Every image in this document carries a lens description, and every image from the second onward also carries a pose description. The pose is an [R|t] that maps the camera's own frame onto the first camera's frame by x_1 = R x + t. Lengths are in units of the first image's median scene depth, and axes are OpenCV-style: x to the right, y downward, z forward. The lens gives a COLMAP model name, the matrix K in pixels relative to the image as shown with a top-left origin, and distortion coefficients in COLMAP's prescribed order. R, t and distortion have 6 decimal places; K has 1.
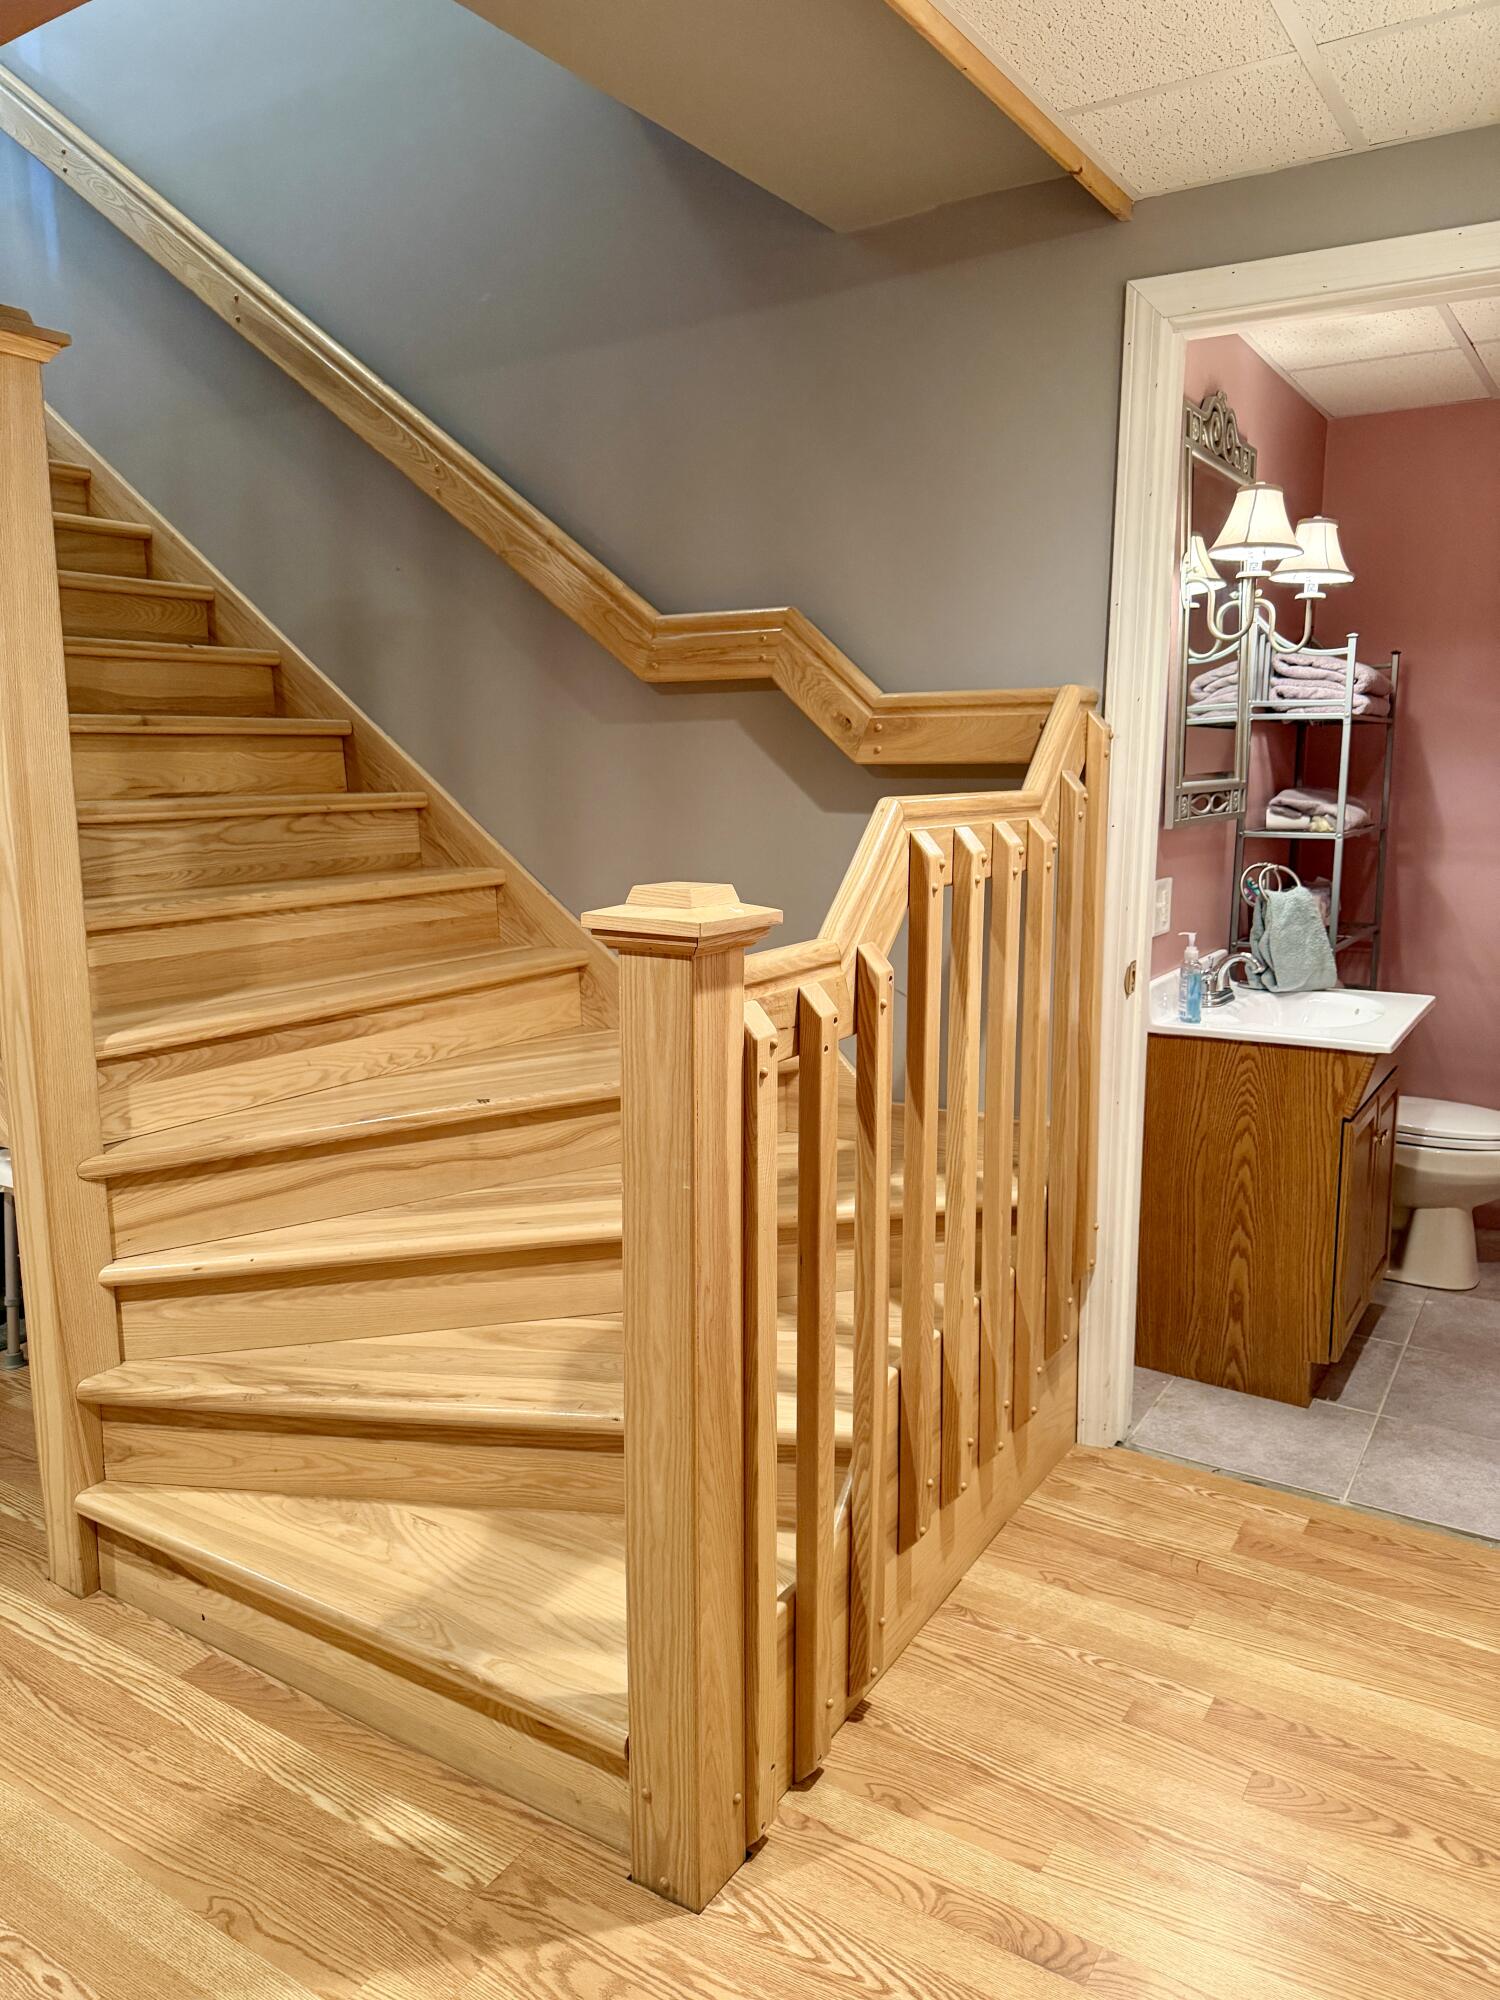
lens RADIAL K [[1412.0, 0, 739.9], [0, 1412.0, 1013.1], [0, 0, 1]] dist [0.084048, -0.144584]
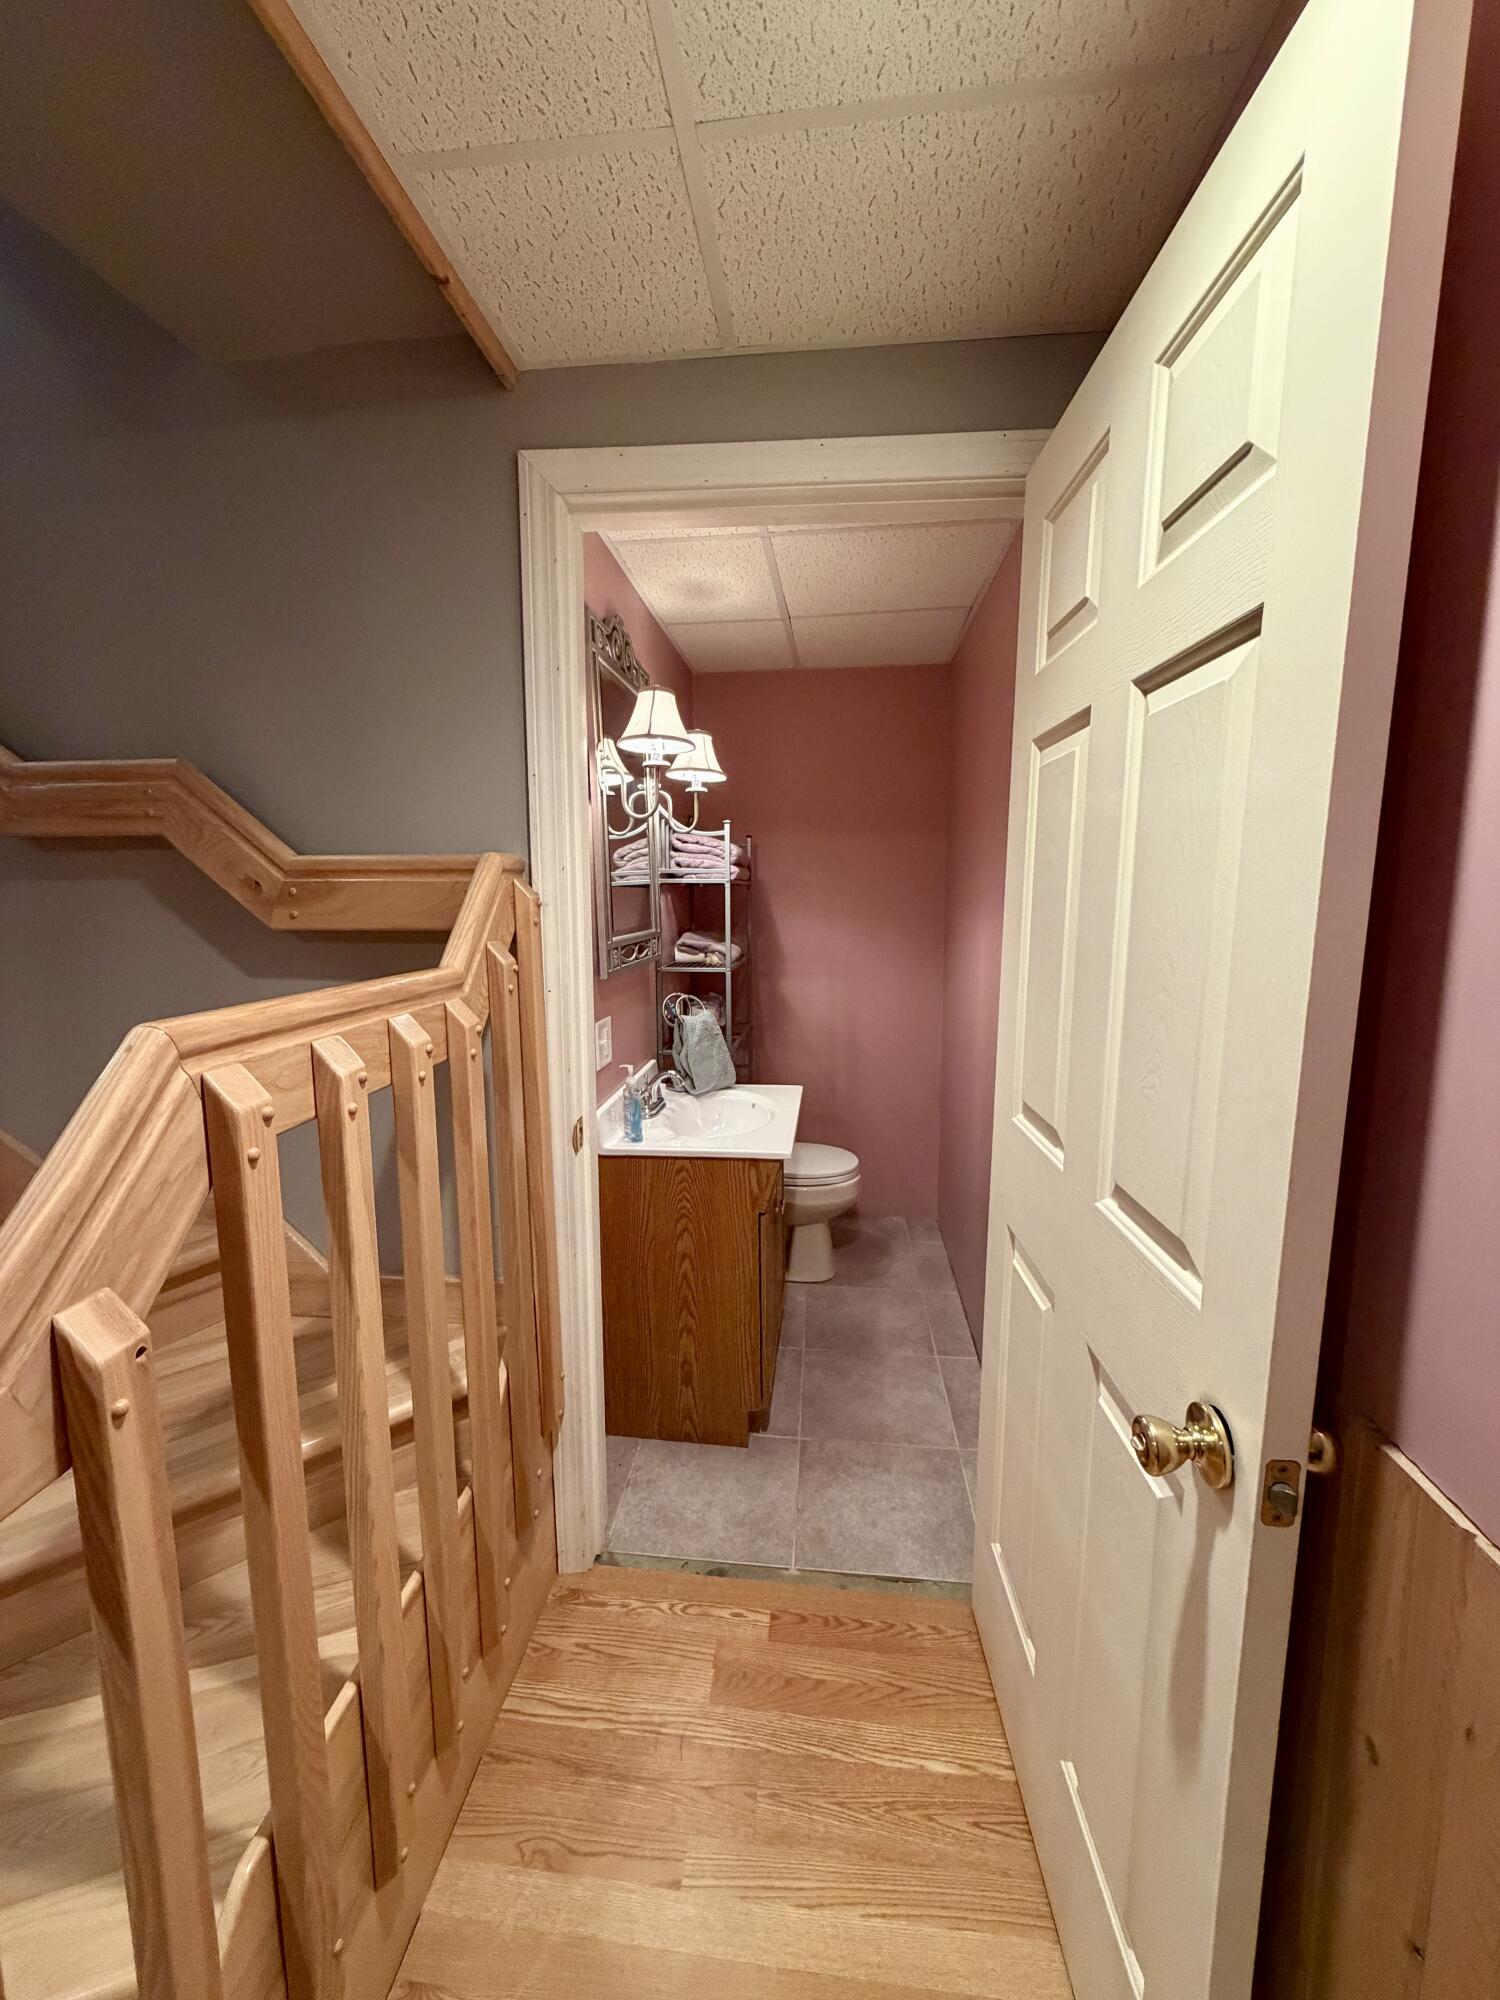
lens RADIAL K [[797.1, 0, 748.4], [0, 797.1, 995.3], [0, 0, 1]] dist [0.000041, -0.000247]
pose [[0.894925, -0.055175, 0.442793, 0.119590], [0.076904, 0.996548, -0.031255, -0.086440], [-0.439540, 0.062023, 0.896079, 0.369987]]
